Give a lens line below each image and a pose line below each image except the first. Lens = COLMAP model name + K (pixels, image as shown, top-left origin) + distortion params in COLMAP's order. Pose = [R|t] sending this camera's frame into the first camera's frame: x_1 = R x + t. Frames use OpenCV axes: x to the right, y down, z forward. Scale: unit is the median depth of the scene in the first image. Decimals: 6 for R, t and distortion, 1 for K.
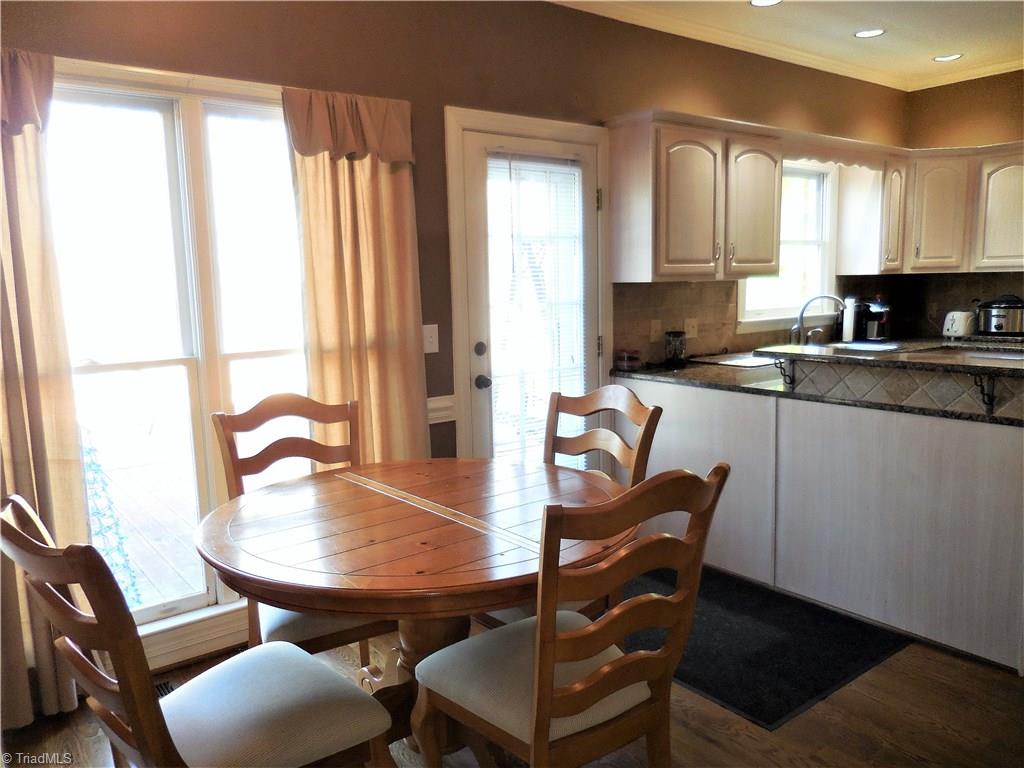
lens RADIAL K [[781.0, 0, 514.2], [0, 781.0, 383.3], [0, 0, 1]] dist [-0.007378, 0.022963]
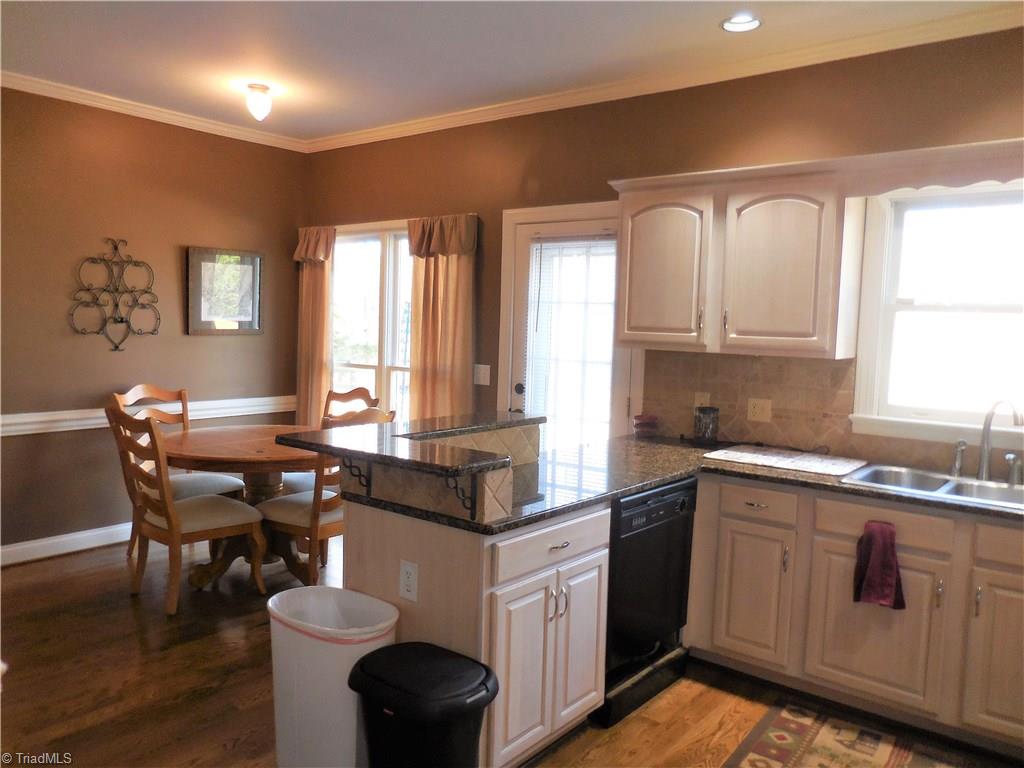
lens RADIAL K [[781.0, 0, 512.7], [0, 781.0, 386.9], [0, 0, 1]] dist [-0.007378, 0.022963]
pose [[0.241639, 0.112361, -0.963839, 1.008233], [-0.165726, 0.983459, 0.073100, -0.117605], [0.956110, 0.142069, 0.256263, 0.551751]]
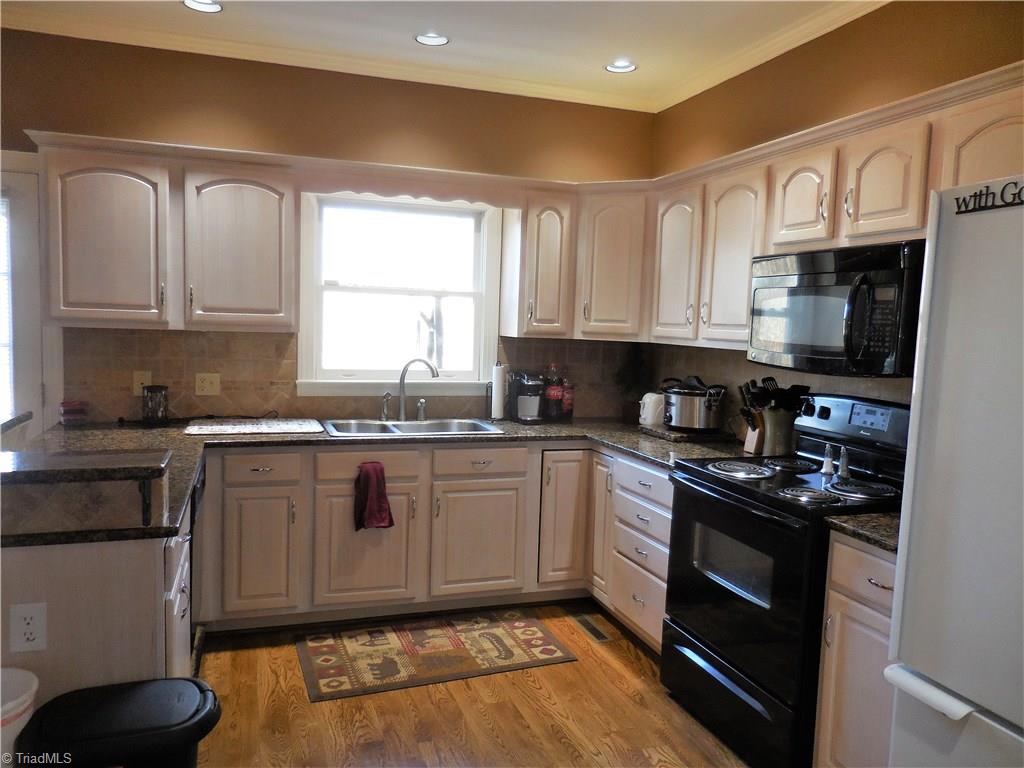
lens RADIAL K [[781.0, 0, 513.6], [0, 781.0, 384.9], [0, 0, 1]] dist [-0.007378, 0.022963]
pose [[0.946410, 0.081159, -0.312603, 0.852948], [-0.096922, 0.994669, -0.035196, -0.075437], [0.308081, 0.063608, 0.949231, 0.295548]]
